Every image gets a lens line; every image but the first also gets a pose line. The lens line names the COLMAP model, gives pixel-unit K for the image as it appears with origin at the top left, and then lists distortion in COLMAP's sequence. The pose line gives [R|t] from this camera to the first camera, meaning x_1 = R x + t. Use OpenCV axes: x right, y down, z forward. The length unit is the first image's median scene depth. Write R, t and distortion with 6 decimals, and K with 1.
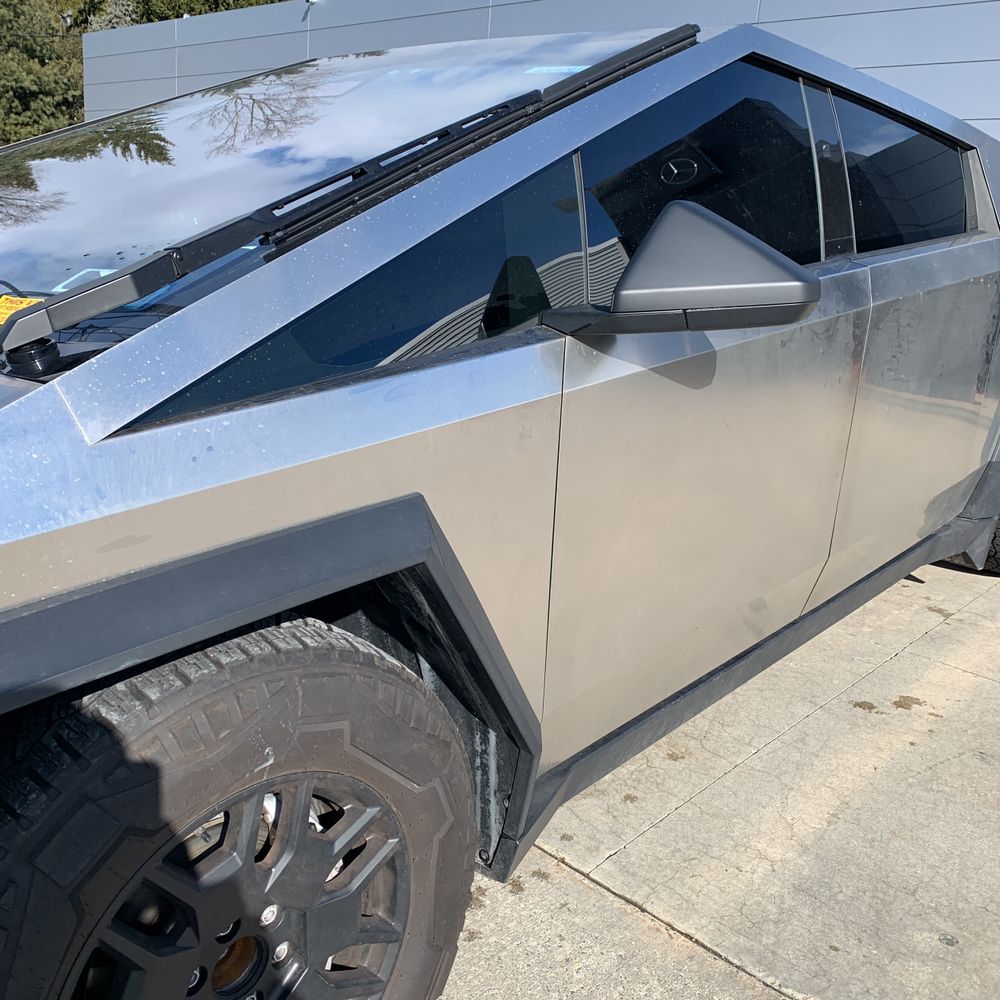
lens RADIAL K [[1039.8, 0, 500.0], [0, 1039.8, 500.0], [0, 0, 1]] dist [-0.006302, 0.001392]
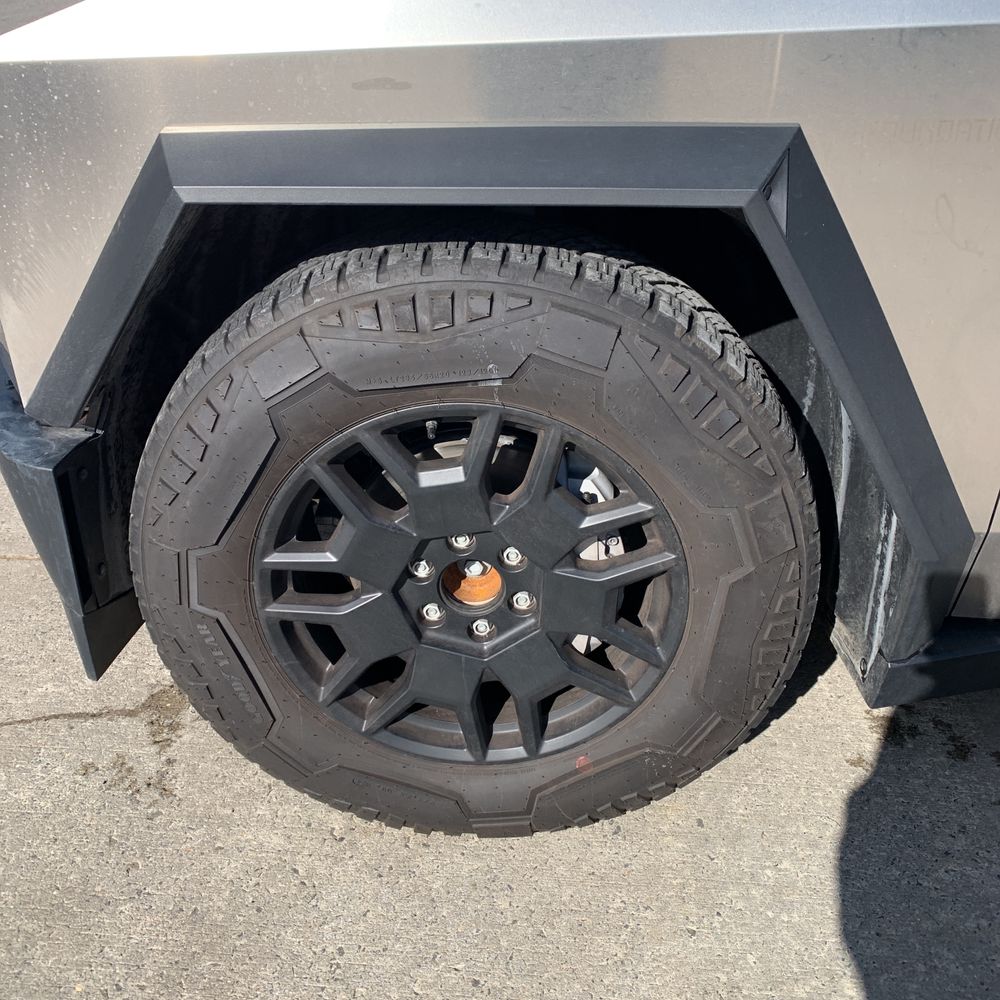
lens RADIAL K [[992.1, 0, 500.0], [0, 992.1, 500.0], [0, 0, 1]] dist [0.046987, 0.004572]
pose [[0.615177, 0.372904, -0.694622, 0.370056], [-0.227405, 0.927547, 0.296552, 0.073923], [0.754881, -0.024471, 0.655406, 0.359348]]
